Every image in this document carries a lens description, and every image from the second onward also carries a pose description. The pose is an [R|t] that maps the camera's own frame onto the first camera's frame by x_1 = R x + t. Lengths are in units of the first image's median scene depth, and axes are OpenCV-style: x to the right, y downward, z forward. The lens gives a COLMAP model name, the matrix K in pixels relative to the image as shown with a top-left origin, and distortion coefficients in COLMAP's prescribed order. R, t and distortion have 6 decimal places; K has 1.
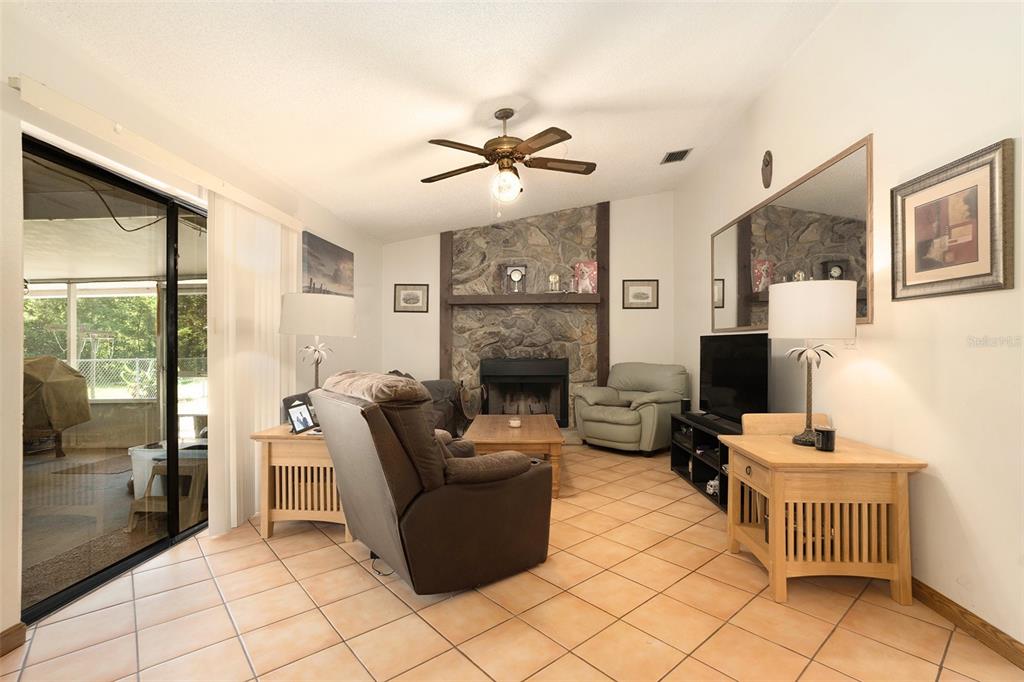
lens RADIAL K [[463.2, 0, 512.0], [0, 463.2, 341.0], [0, 0, 1]] dist [-0.070238, 0.028412]
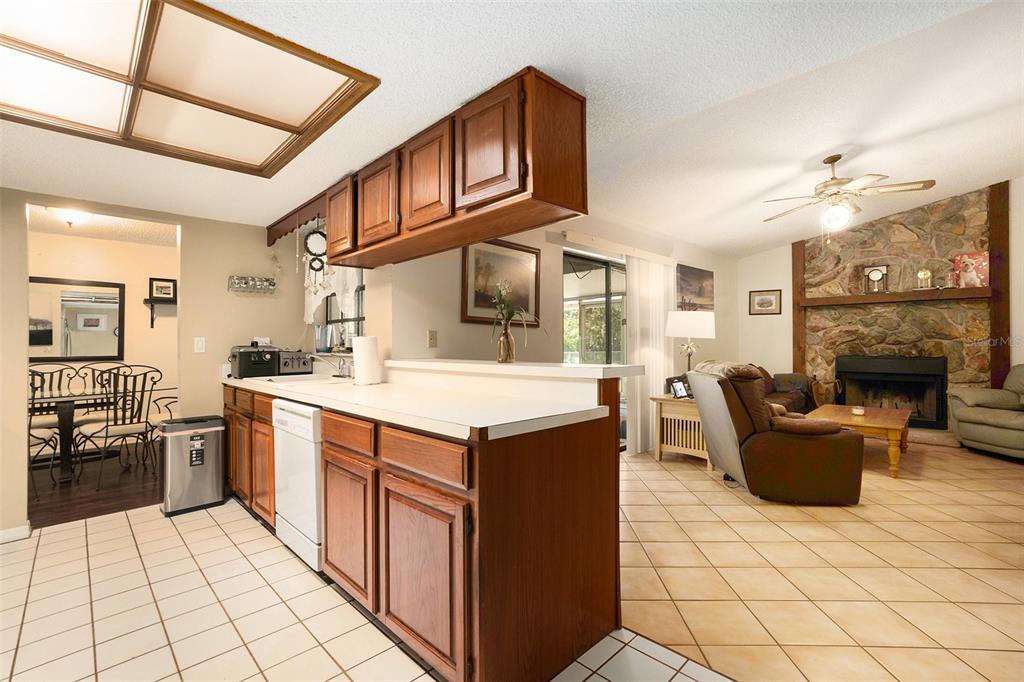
lens RADIAL K [[450.5, 0, 523.4], [0, 450.5, 338.2], [0, 0, 1]] dist [-0.040401, 0.021992]
pose [[0.739970, -0.005948, -0.672613, 0.091481], [0.006792, 0.999976, -0.001371, -0.005584], [0.672605, -0.003554, 0.739993, -0.255887]]
